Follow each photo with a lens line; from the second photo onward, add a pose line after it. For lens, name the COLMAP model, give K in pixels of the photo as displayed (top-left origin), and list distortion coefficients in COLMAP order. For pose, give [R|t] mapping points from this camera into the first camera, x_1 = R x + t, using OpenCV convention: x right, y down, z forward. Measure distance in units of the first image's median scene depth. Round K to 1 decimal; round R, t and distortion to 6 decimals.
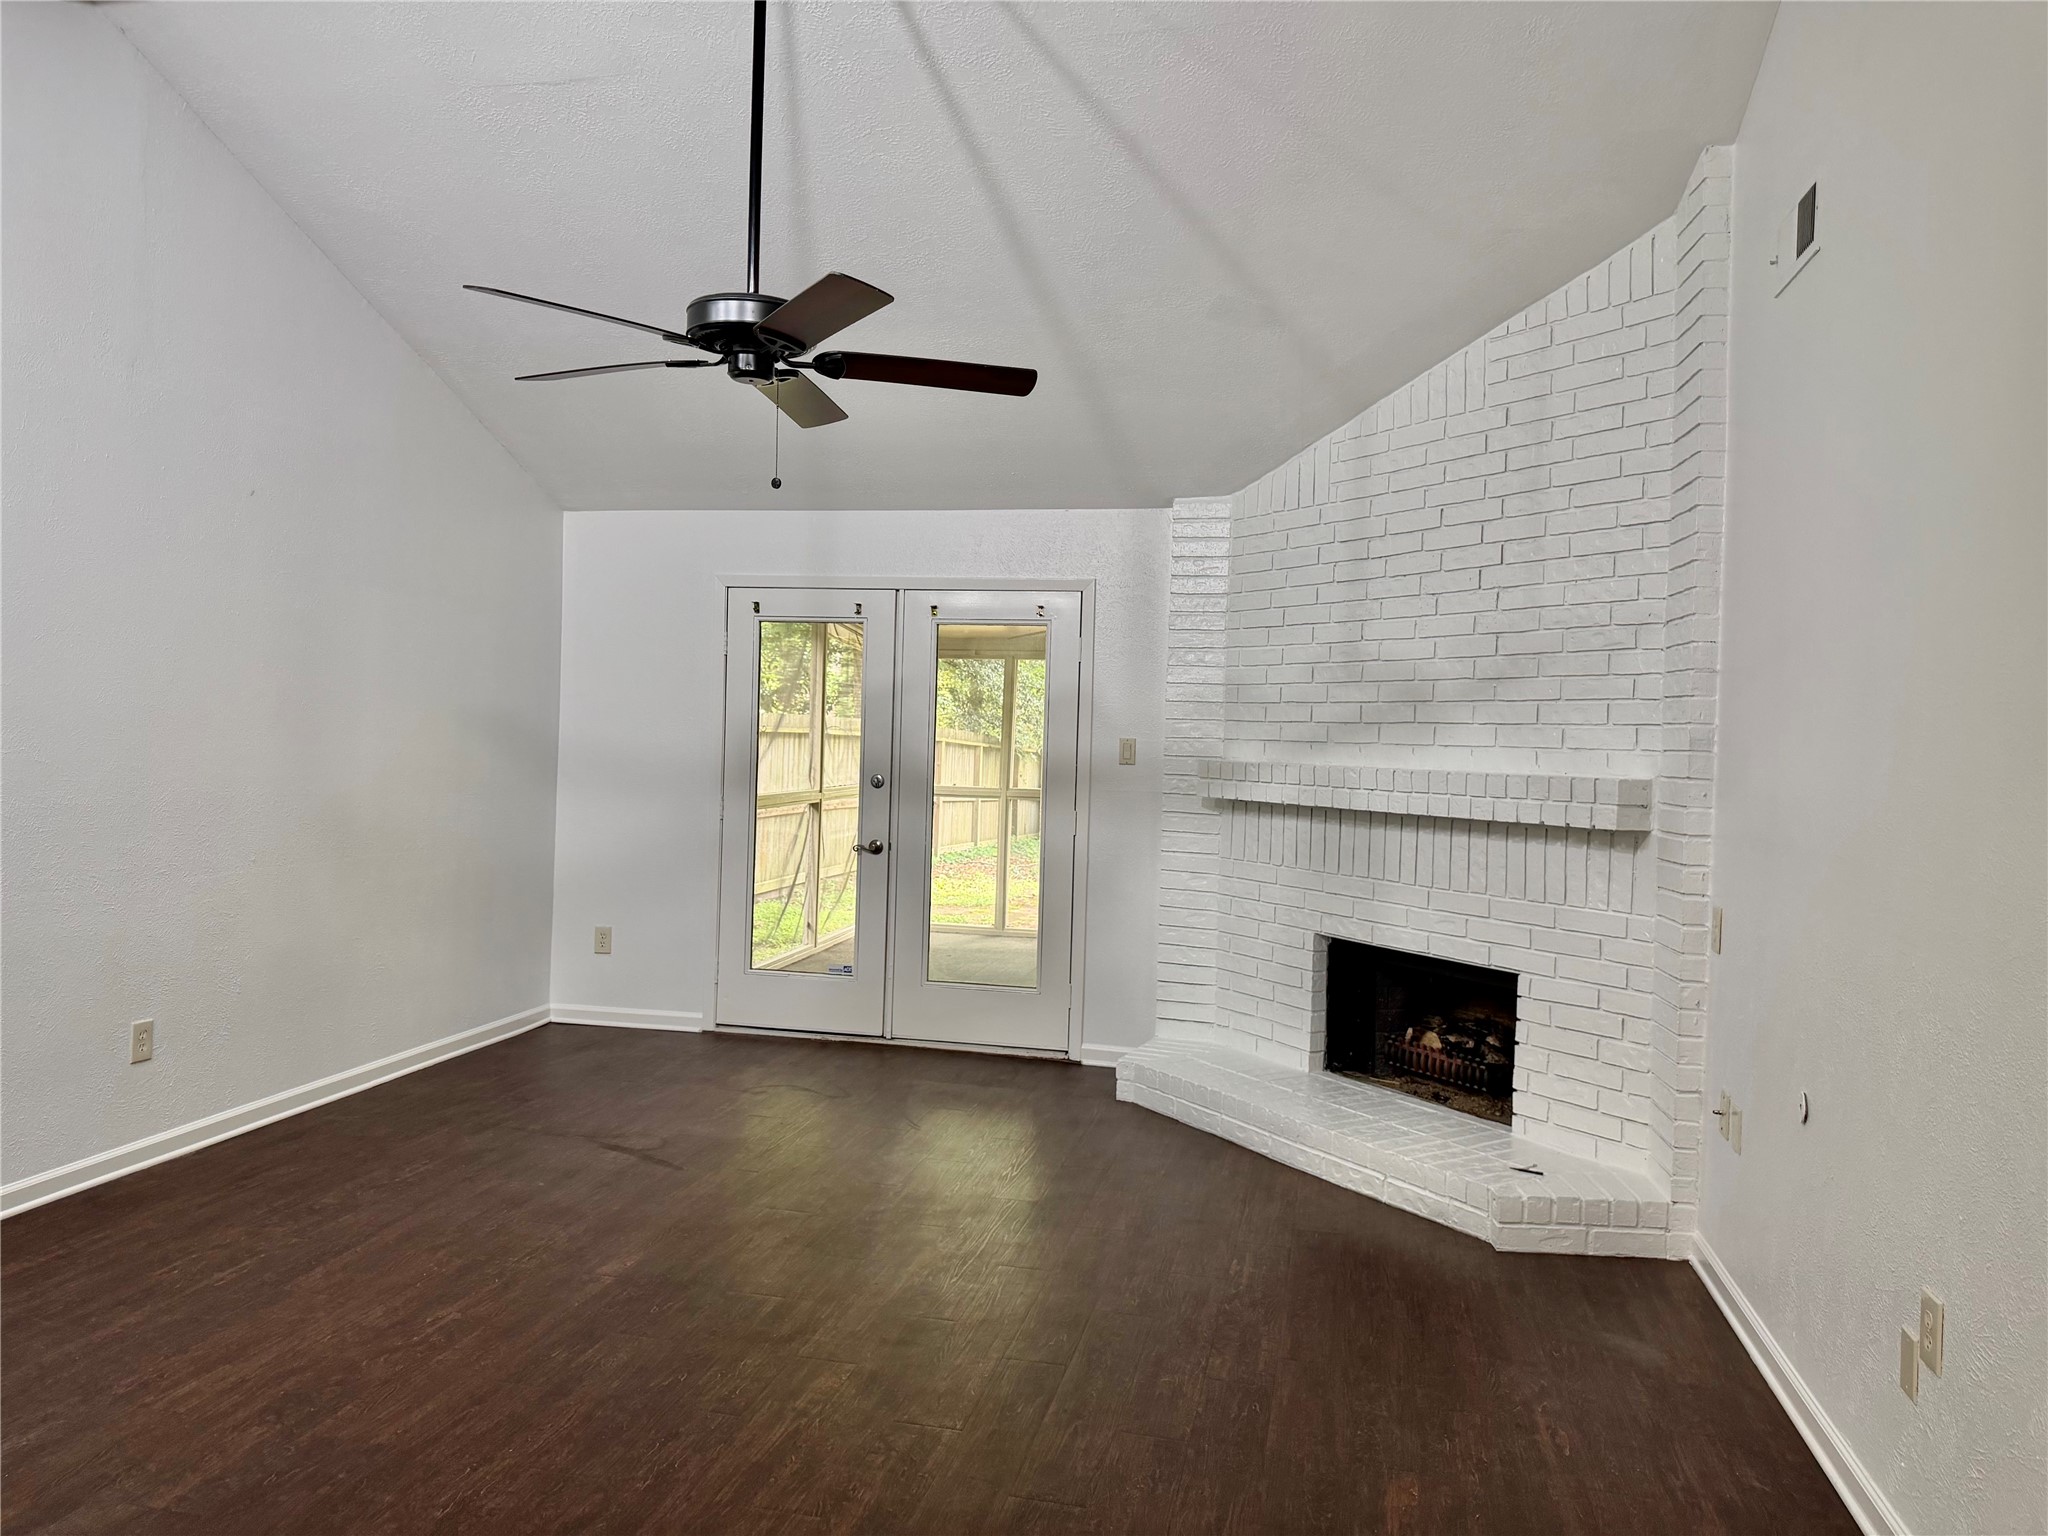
lens RADIAL K [[1445.1, 0, 1018.9], [0, 1445.1, 768.2], [0, 0, 1]] dist [0.148467, -0.223879]
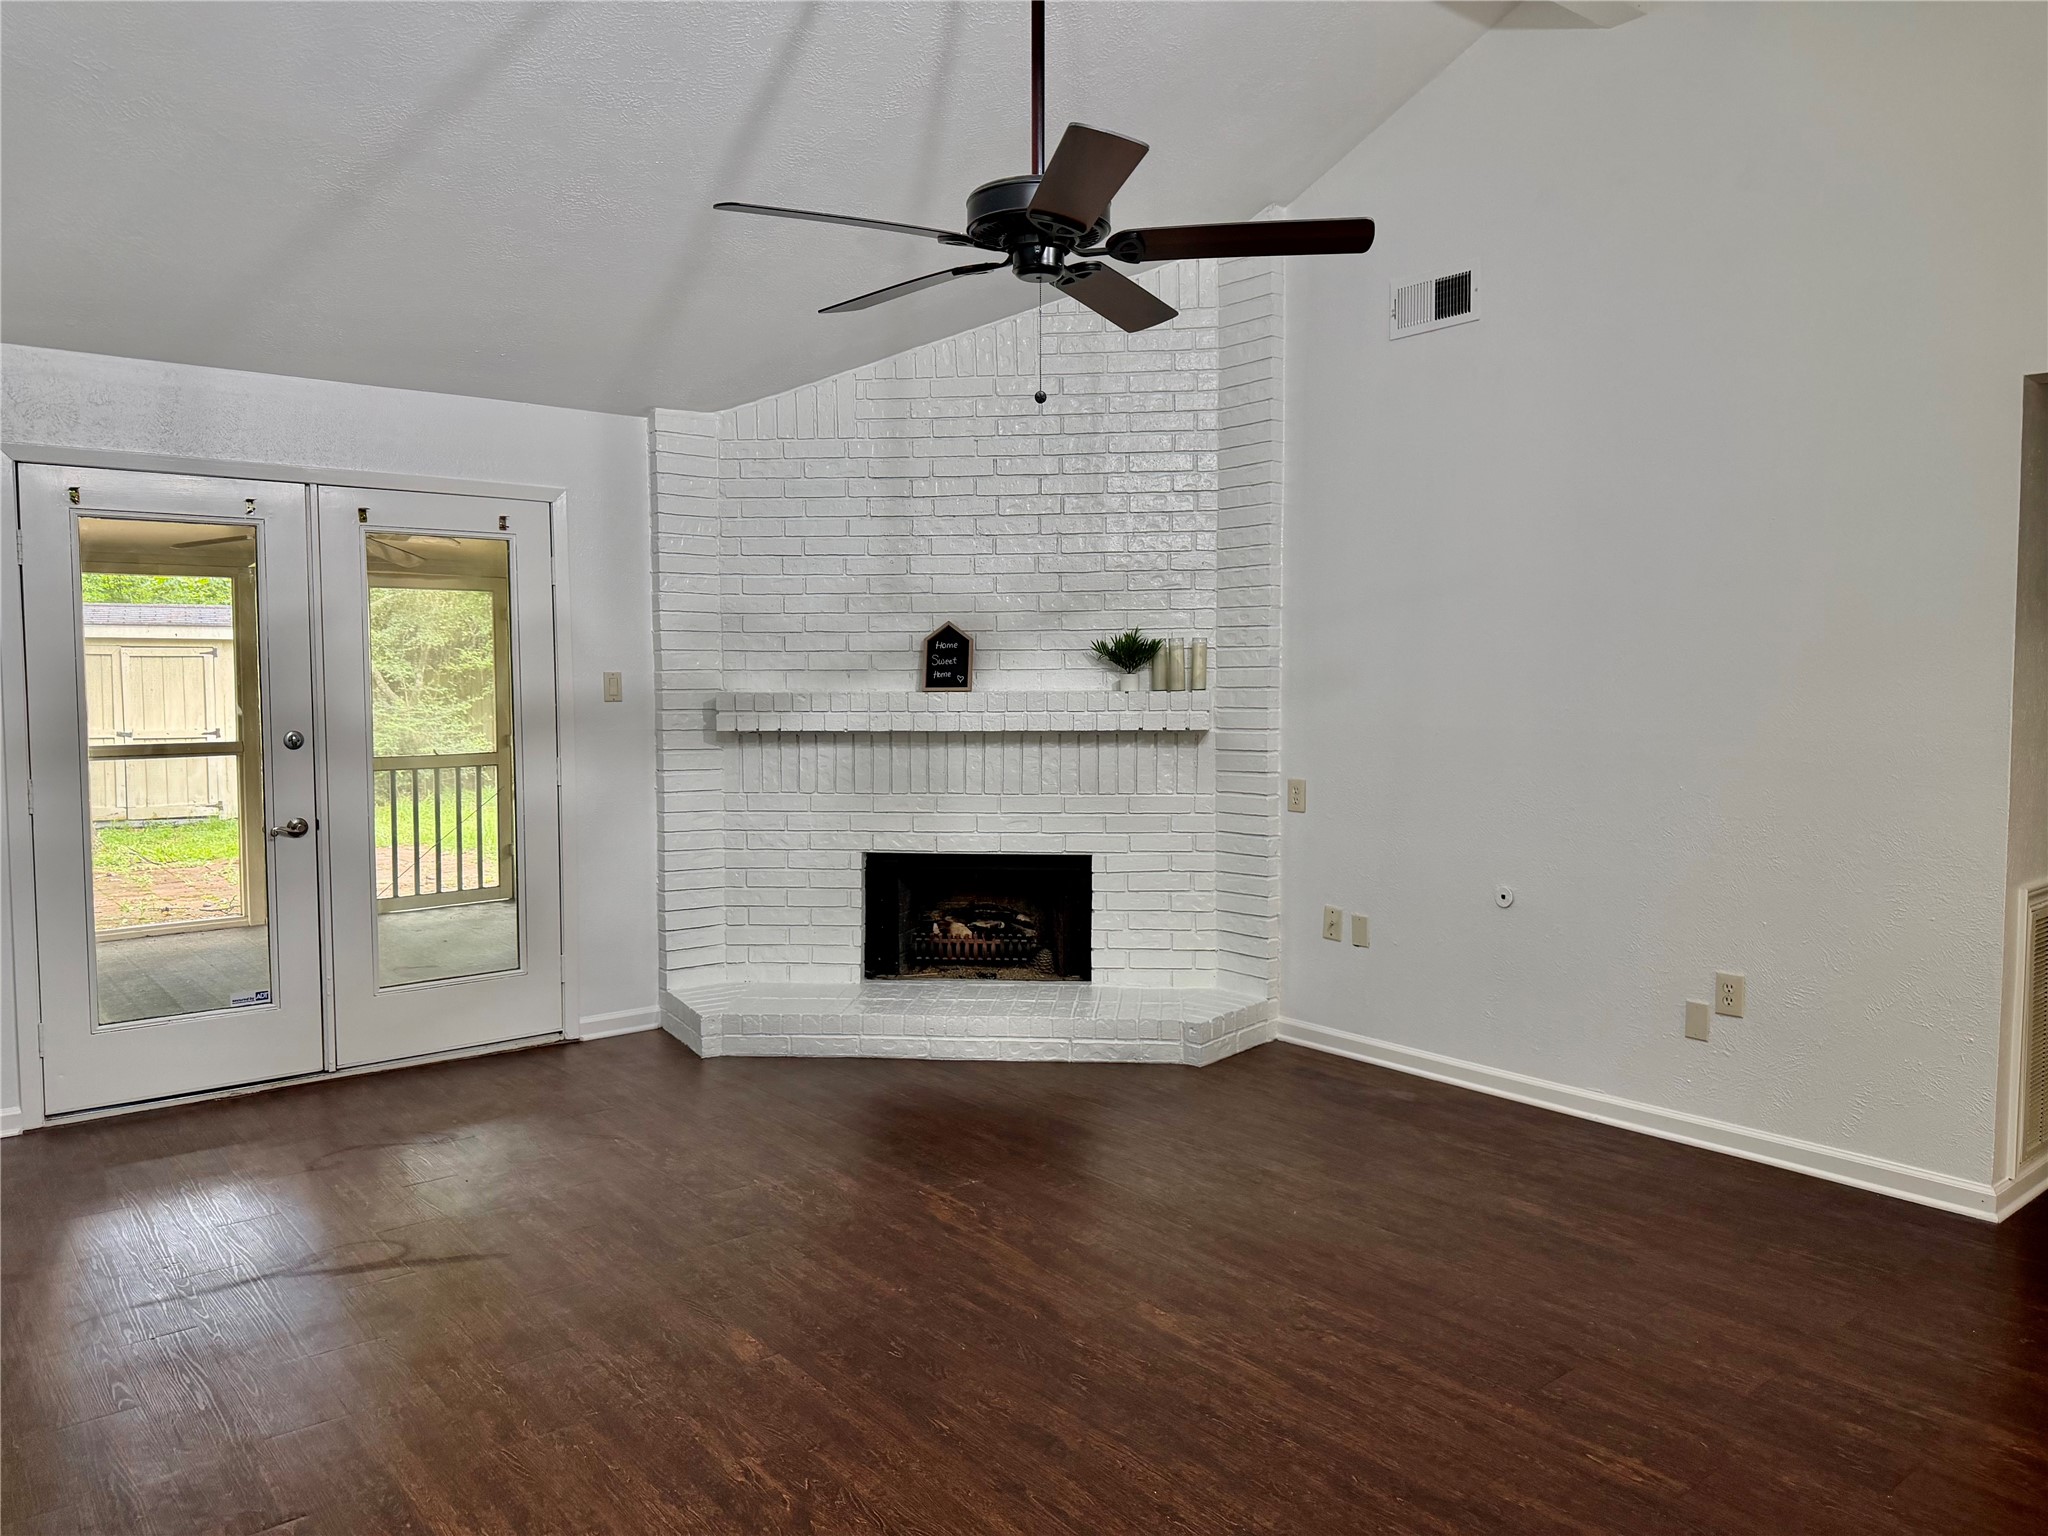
lens RADIAL K [[1445.1, 0, 1018.9], [0, 1445.1, 768.2], [0, 0, 1]] dist [0.148467, -0.223879]
pose [[0.605059, -0.086406, 0.791479, -0.564627], [0.040454, 0.996146, 0.077823, -0.024575], [-0.795153, -0.015069, 0.606222, 0.282124]]
